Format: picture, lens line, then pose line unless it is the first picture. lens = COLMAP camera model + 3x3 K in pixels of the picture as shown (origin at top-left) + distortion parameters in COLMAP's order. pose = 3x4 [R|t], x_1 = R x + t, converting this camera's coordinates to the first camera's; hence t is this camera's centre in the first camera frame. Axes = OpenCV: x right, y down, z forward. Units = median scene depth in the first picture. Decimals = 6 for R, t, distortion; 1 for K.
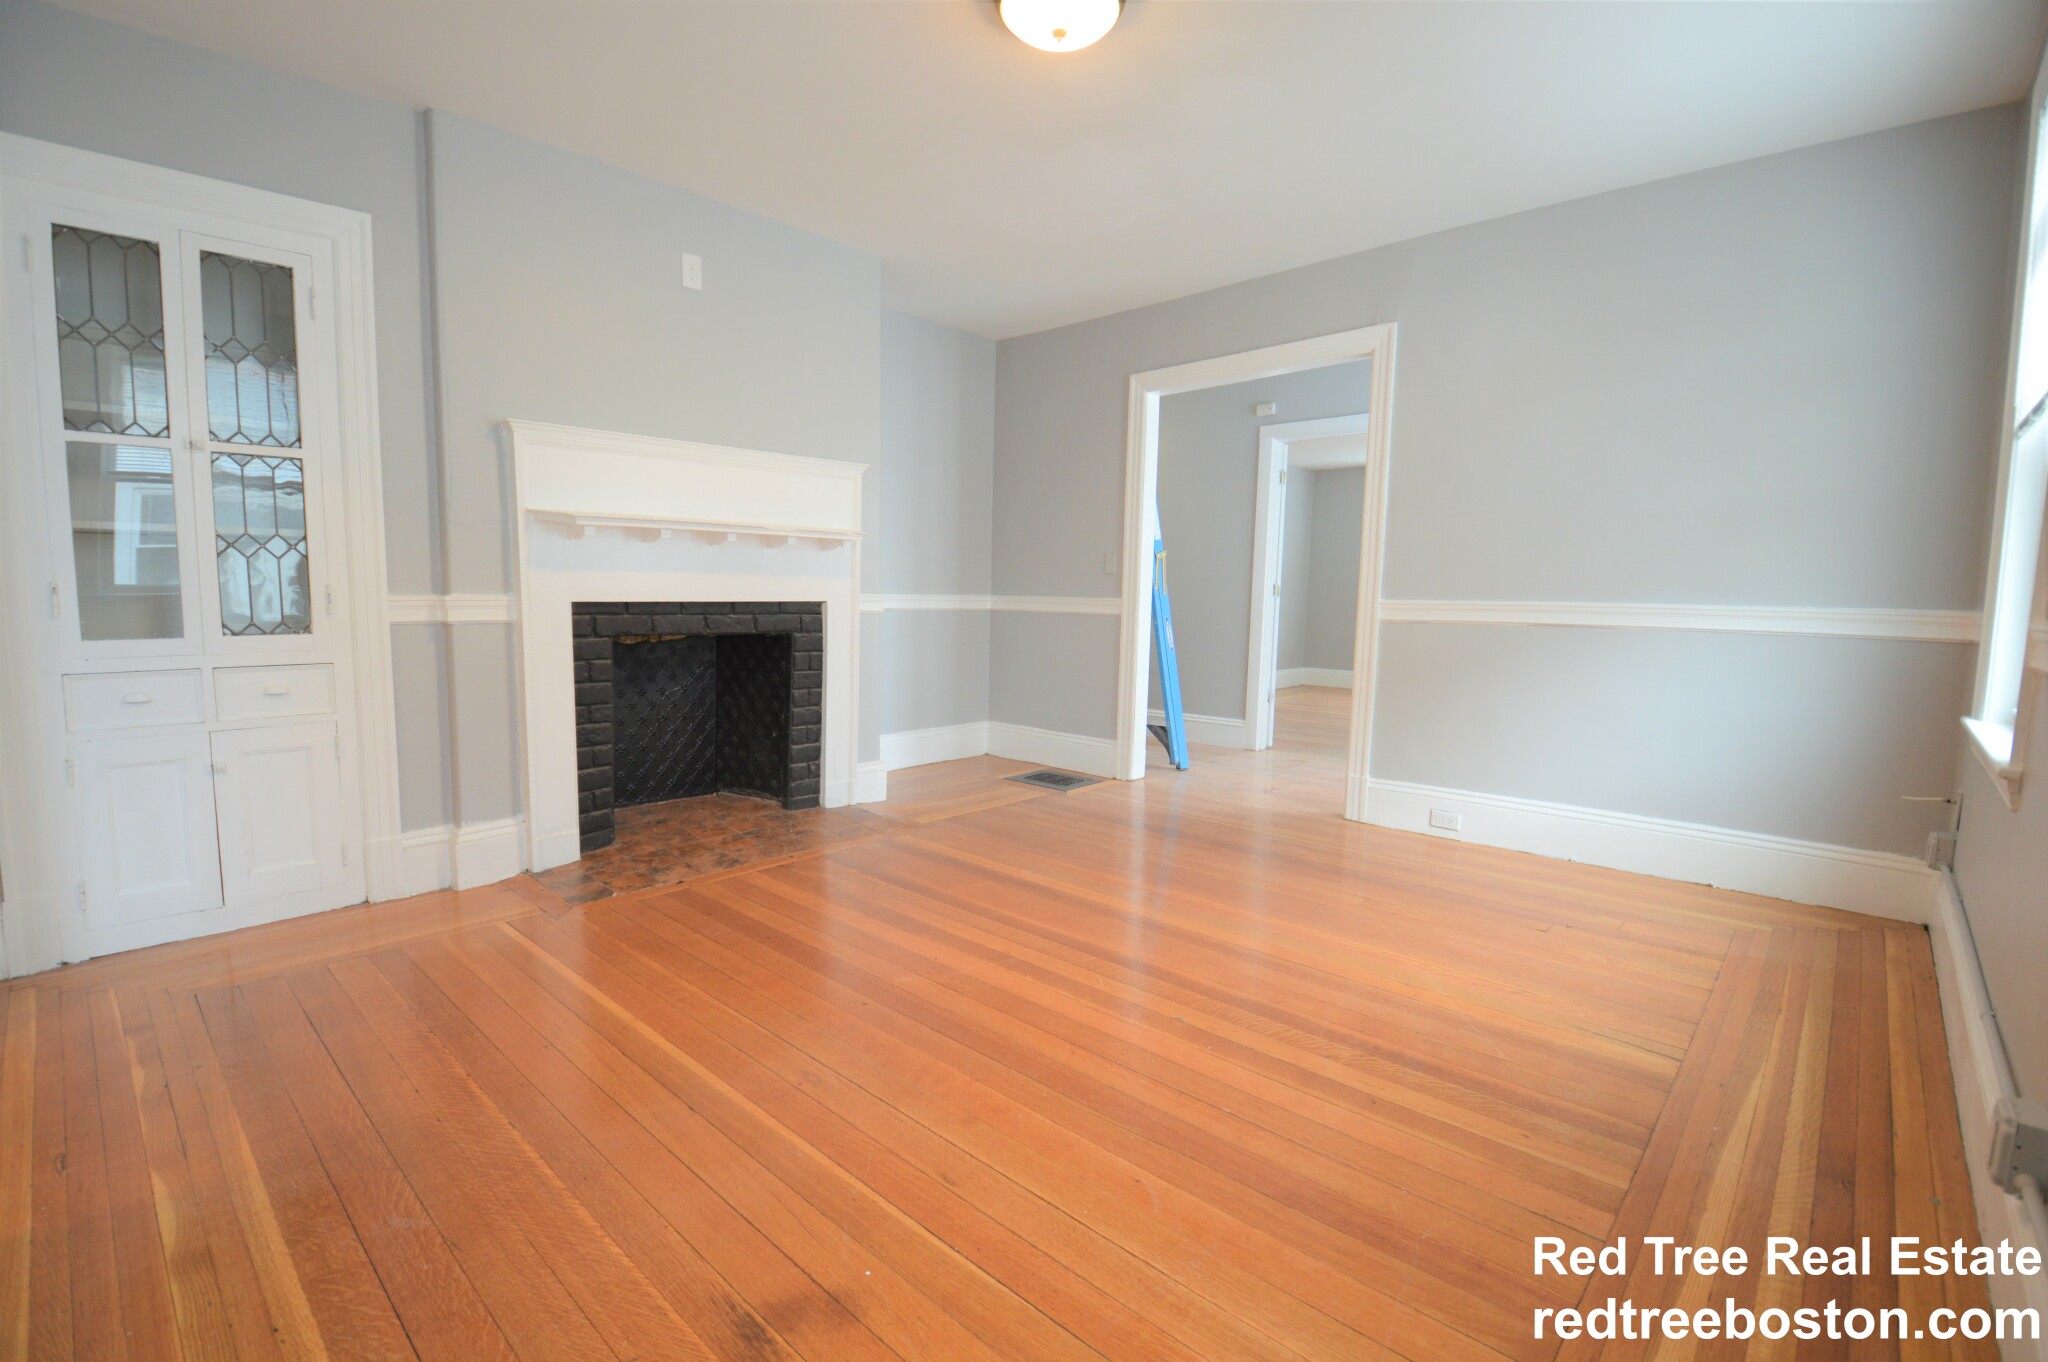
lens RADIAL K [[915.4, 0, 1011.7], [0, 915.4, 684.6], [0, 0, 1]] dist [0.000378, -0.010158]
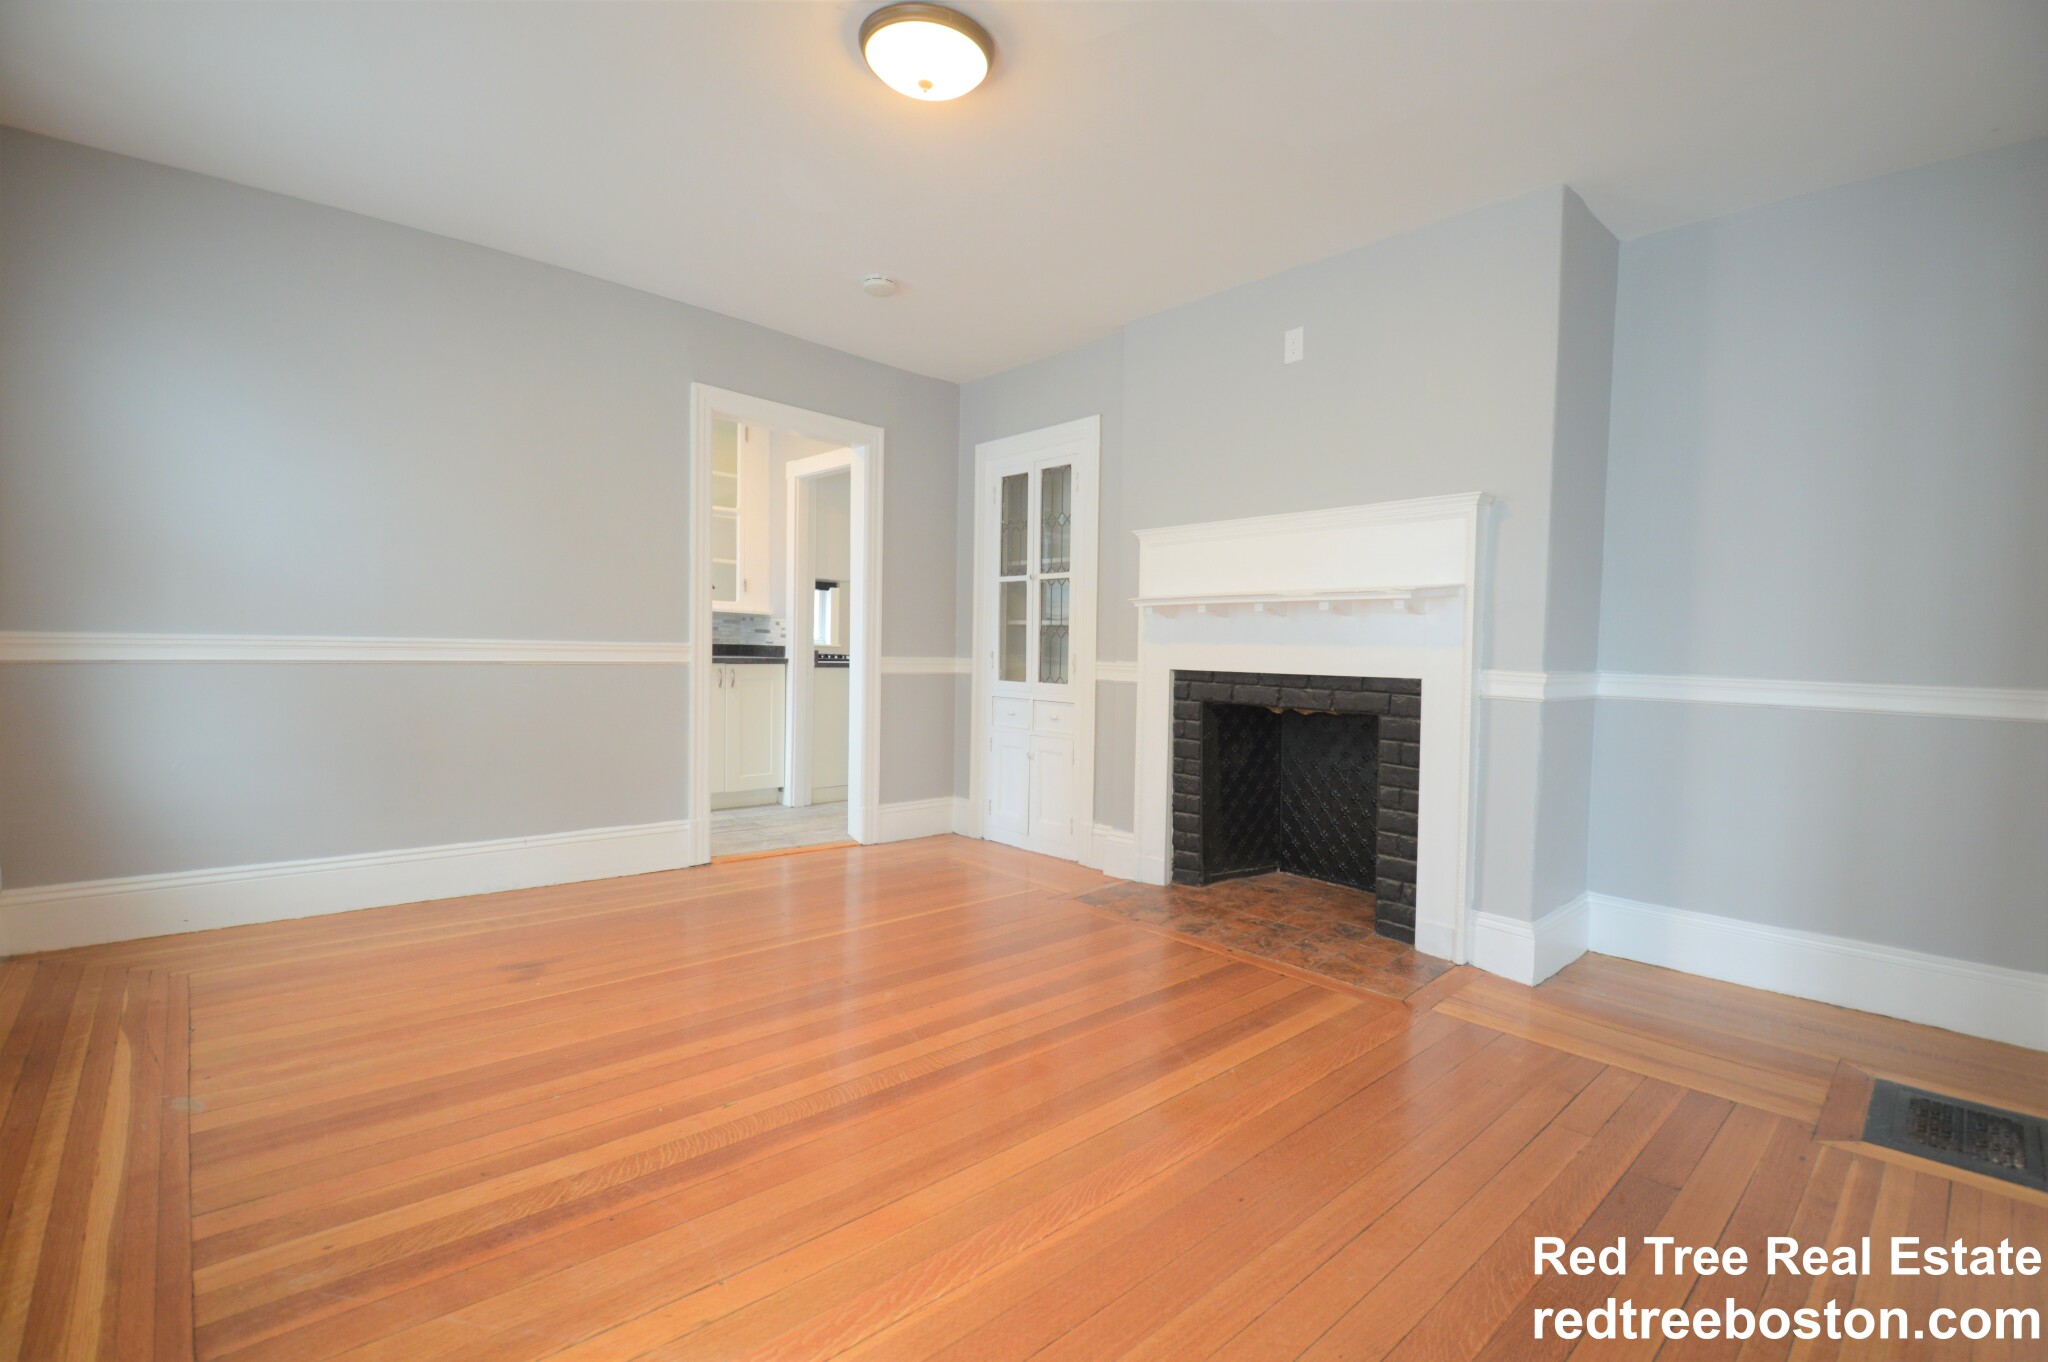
lens RADIAL K [[915.4, 0, 1011.7], [0, 915.4, 678.0], [0, 0, 1]] dist [0.000378, -0.010158]
pose [[-0.077362, 0.021810, -0.996764, 0.682536], [-0.124747, 0.991692, 0.031381, -0.083758], [0.989168, 0.126771, -0.073999, 0.817553]]
